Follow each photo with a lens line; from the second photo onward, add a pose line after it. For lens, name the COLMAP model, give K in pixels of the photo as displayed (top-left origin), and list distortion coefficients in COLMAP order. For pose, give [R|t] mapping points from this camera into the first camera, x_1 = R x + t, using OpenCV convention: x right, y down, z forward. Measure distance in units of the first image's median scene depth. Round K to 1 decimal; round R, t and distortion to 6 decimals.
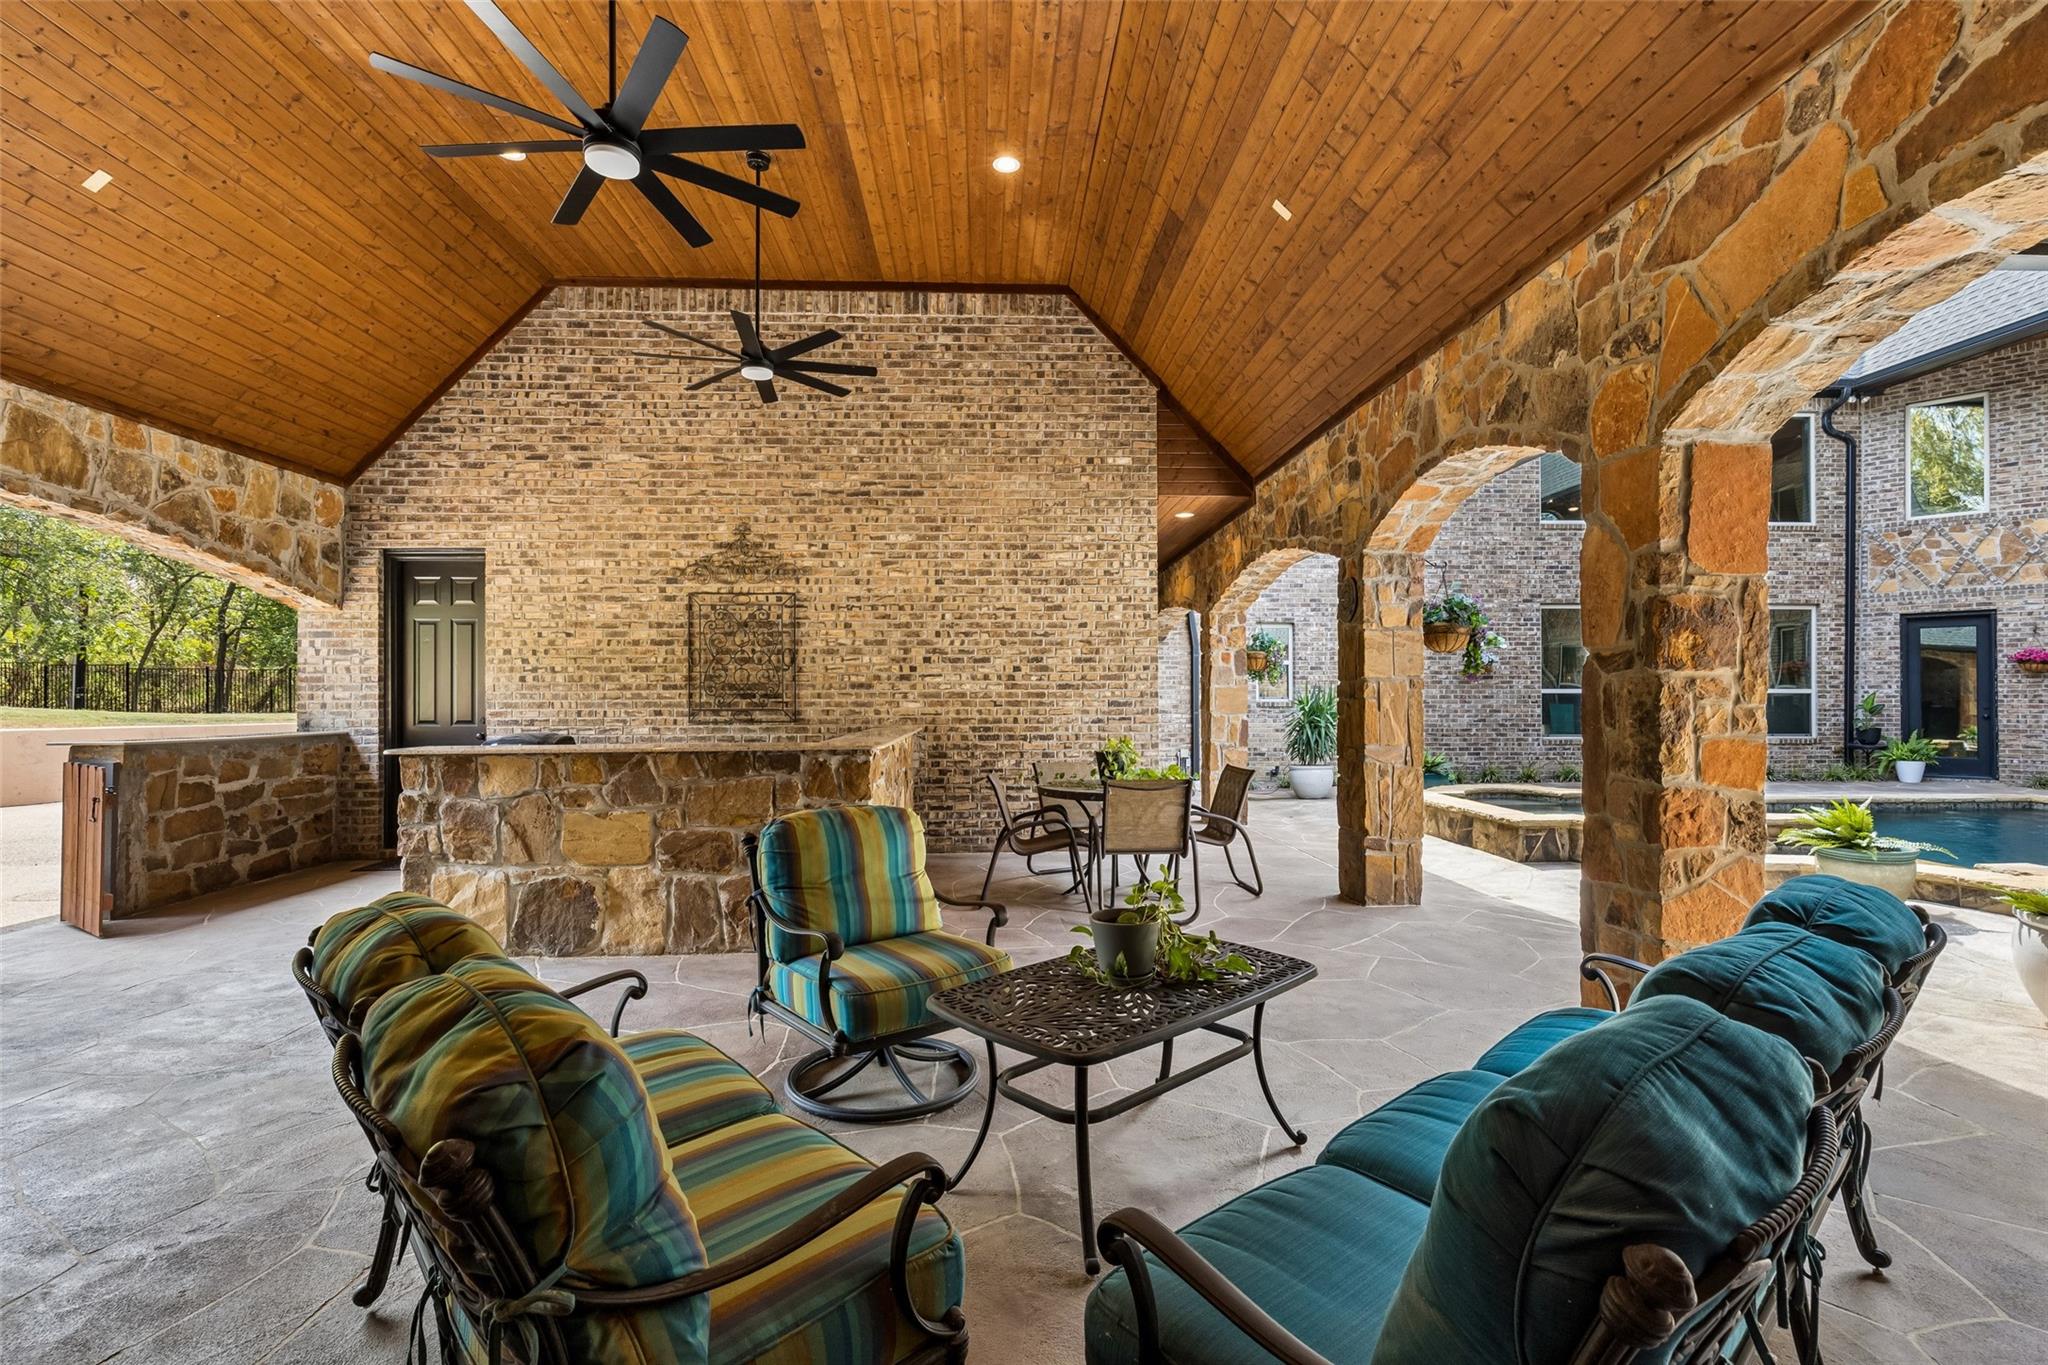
lens RADIAL K [[930.9, 0, 1023.9], [0, 930.9, 690.2], [0, 0, 1]] dist [0.002338, 0.000213]
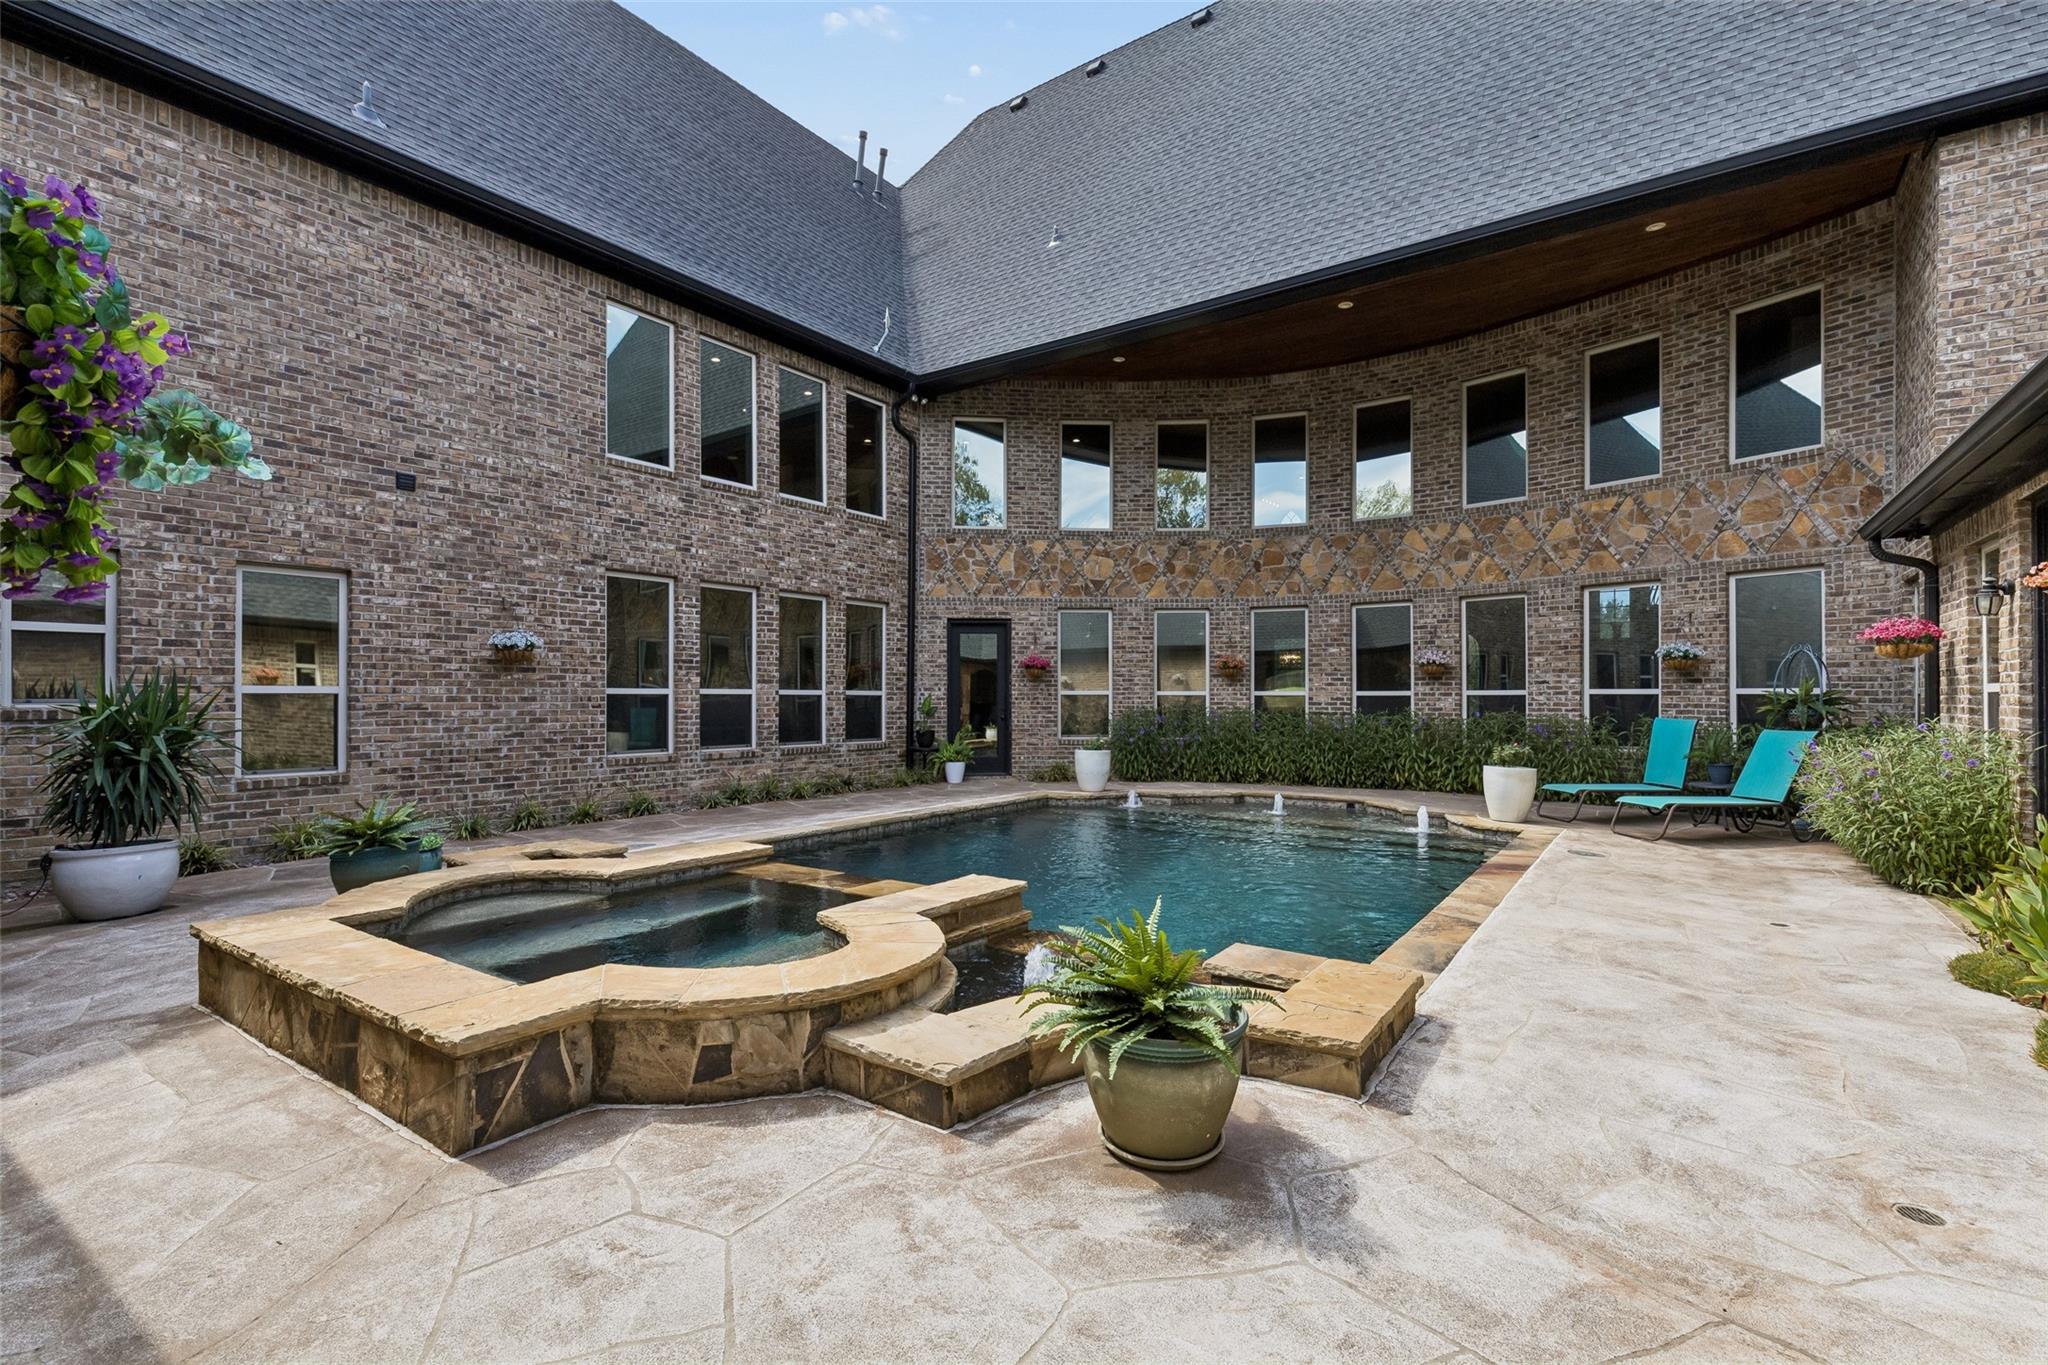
lens RADIAL K [[930.9, 0, 1024.9], [0, 930.9, 692.1], [0, 0, 1]] dist [0.002338, 0.000213]
pose [[0.619813, 0.006486, 0.784723, 0.195063], [-0.005161, 0.999978, -0.004189, 0.003072], [-0.784733, -0.001454, 0.619833, 0.306911]]
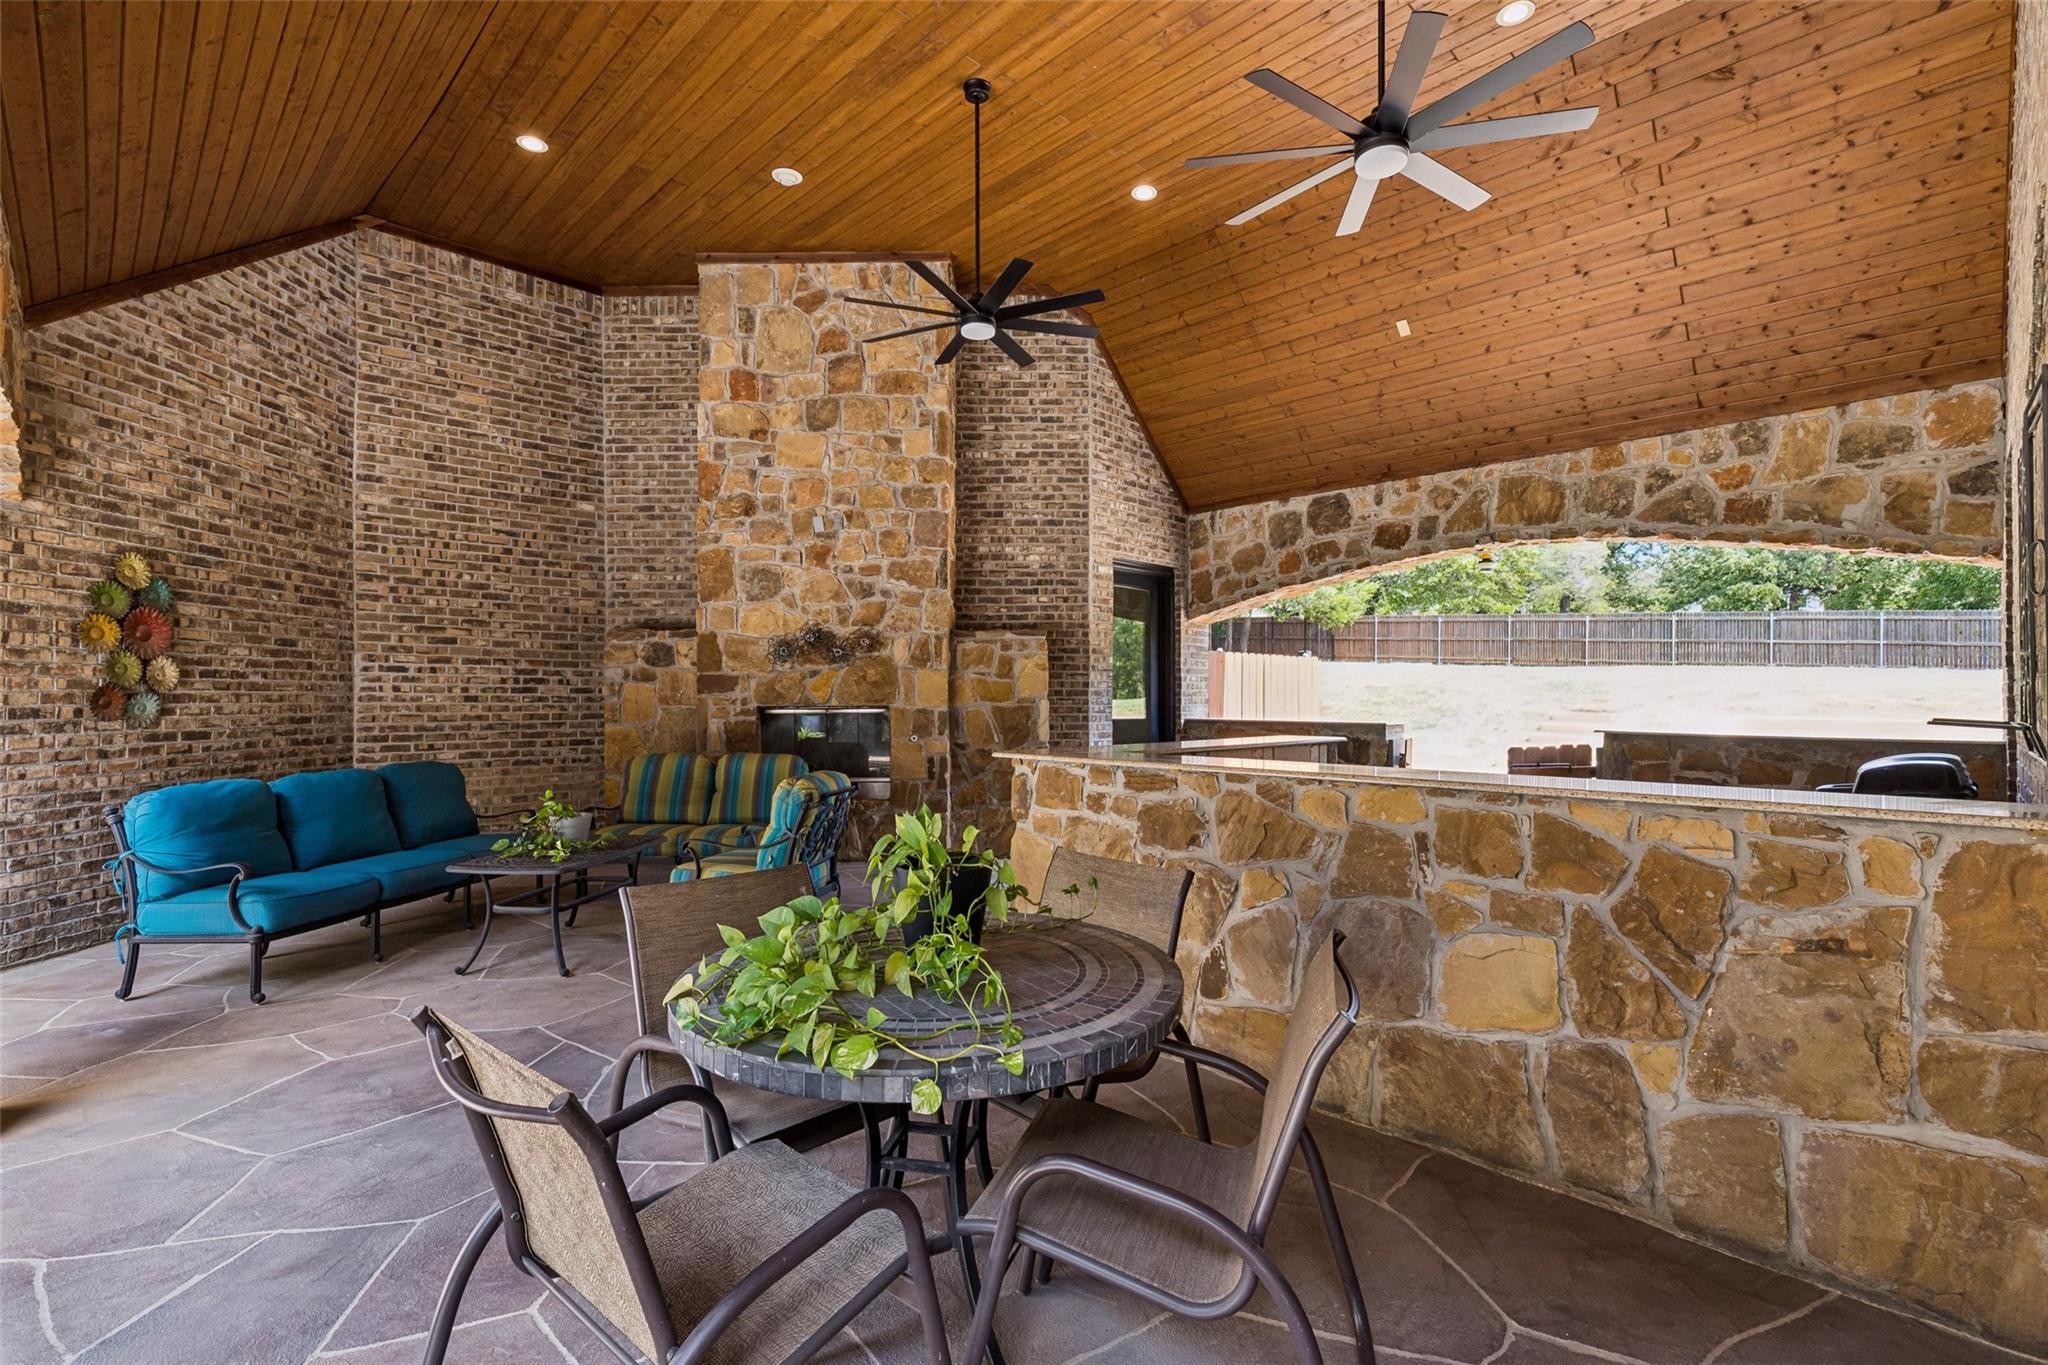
lens RADIAL K [[930.9, 0, 1025.8], [0, 930.9, 688.0], [0, 0, 1]] dist [0.002338, 0.000213]
pose [[-0.746828, -0.003829, -0.665006, 0.220251], [0.005337, 0.999917, -0.011750, 0.009147], [0.664996, -0.012324, -0.746746, 0.973609]]
